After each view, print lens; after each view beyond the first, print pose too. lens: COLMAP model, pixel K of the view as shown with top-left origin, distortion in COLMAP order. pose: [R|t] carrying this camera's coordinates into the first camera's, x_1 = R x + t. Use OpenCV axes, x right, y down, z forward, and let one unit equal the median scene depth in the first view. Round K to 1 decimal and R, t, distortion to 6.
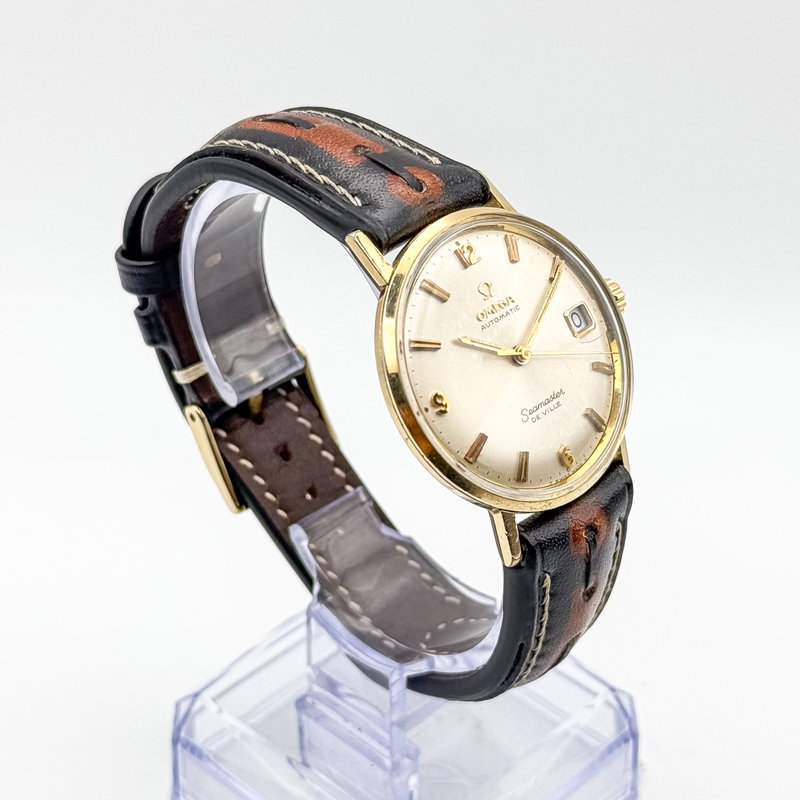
lens RADIAL K [[1885.7, 0, 400.0], [0, 1885.7, 400.0], [0, 0, 1]] dist [0.573478, -0.318227]
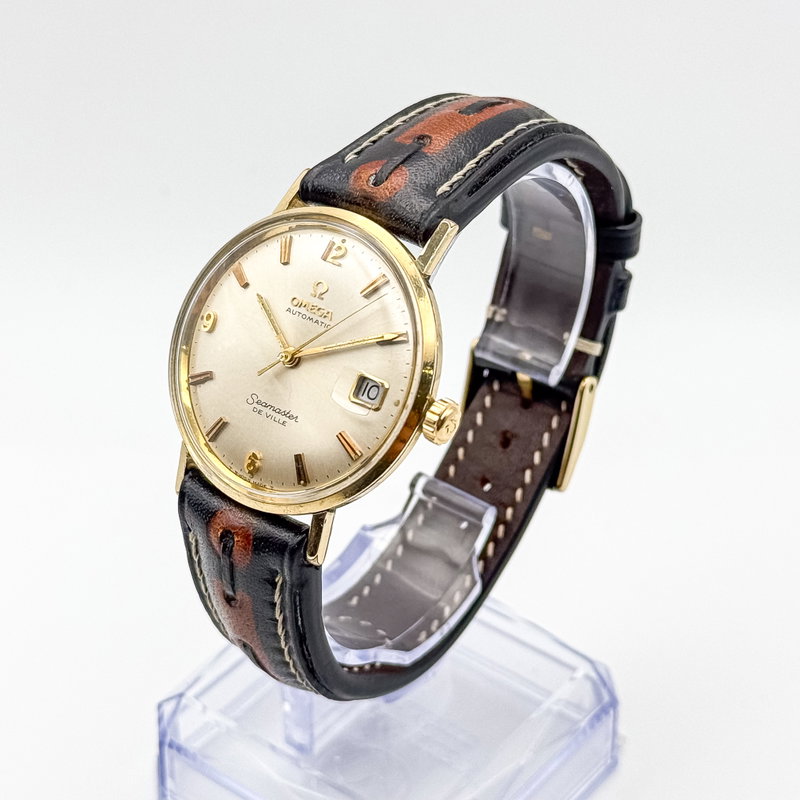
lens RADIAL K [[1885.7, 0, 400.0], [0, 1885.7, 400.0], [0, 0, 1]] dist [0.573478, -0.318227]
pose [[0.107002, 0.570950, -0.813982, 0.864857], [-0.559861, 0.711153, 0.425226, -0.448613], [0.821649, 0.410217, 0.395747, 0.639126]]
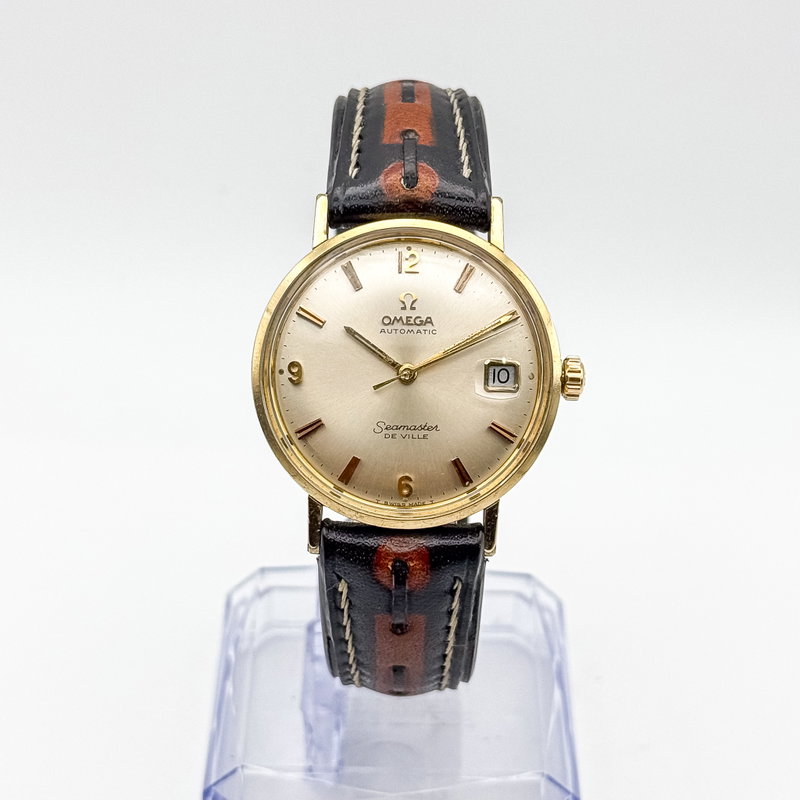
lens RADIAL K [[1885.7, 0, 400.0], [0, 1885.7, 400.0], [0, 0, 1]] dist [0.573478, -0.318227]
pose [[0.691731, 0.437764, -0.574343, 0.620408], [-0.427990, 0.889107, 0.162212, -0.166212], [0.581663, 0.133606, 0.802382, 0.189805]]
